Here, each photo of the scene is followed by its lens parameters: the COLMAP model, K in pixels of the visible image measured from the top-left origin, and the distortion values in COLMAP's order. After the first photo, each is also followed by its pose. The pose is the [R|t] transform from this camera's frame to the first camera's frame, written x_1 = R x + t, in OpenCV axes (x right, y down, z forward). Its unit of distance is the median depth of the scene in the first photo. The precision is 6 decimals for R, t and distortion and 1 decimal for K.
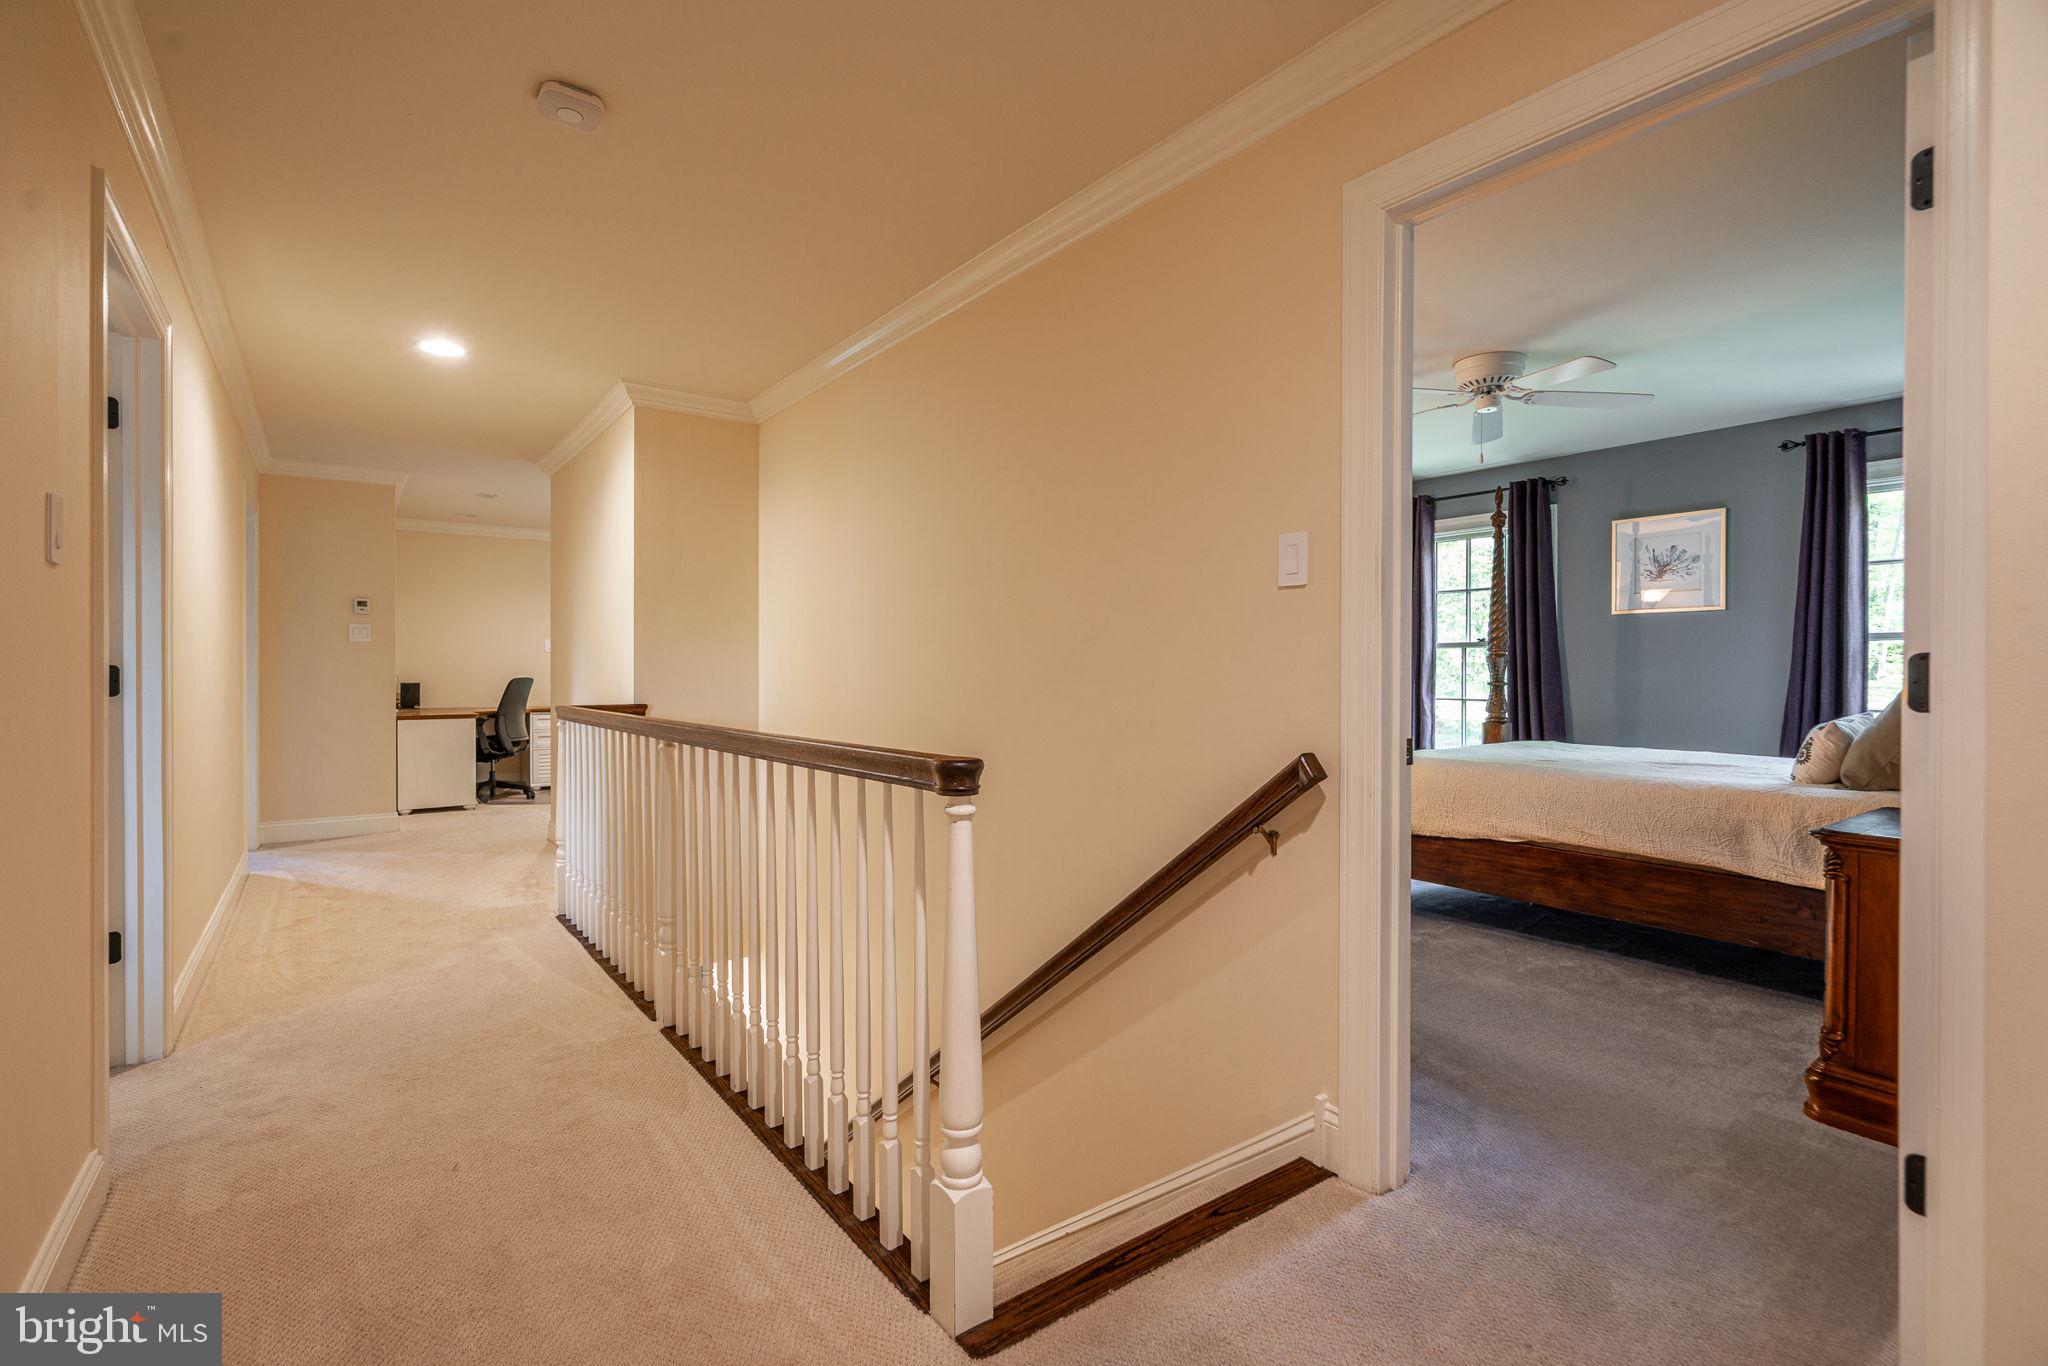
lens RADIAL K [[936.0, 0, 1014.4], [0, 936.0, 676.2], [0, 0, 1]] dist [0.006034, 0.000078]
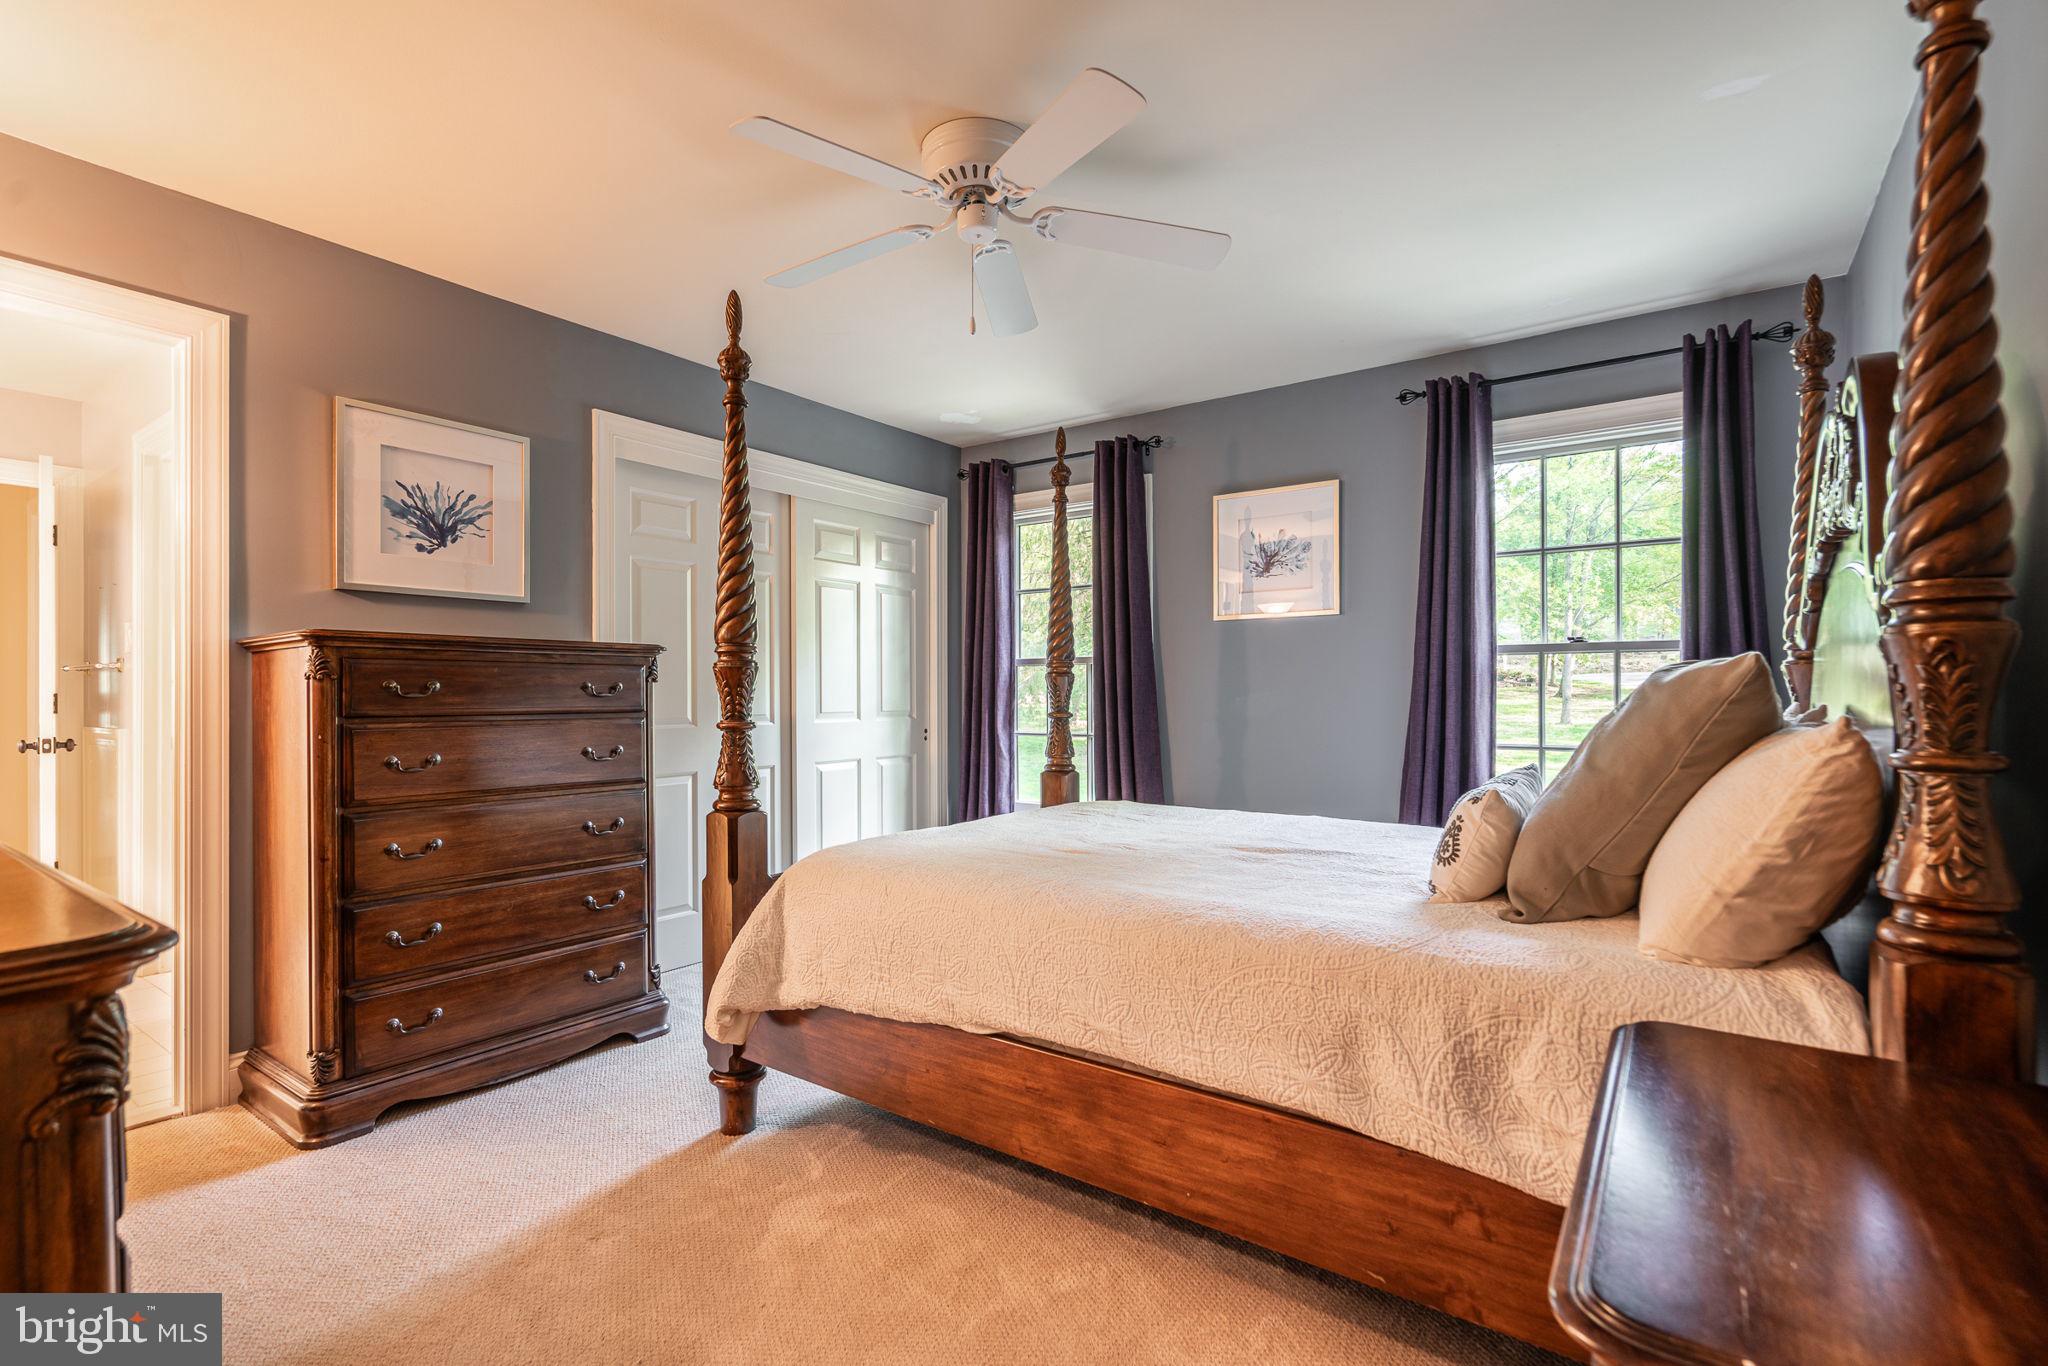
lens RADIAL K [[936.0, 0, 1031.5], [0, 936.0, 691.5], [0, 0, 1]] dist [0.006034, 0.000078]
pose [[0.949594, -0.000626, 0.313481, 0.312425], [0.004222, 0.999933, -0.010794, -0.002109], [-0.313453, 0.011573, 0.949533, 0.397597]]
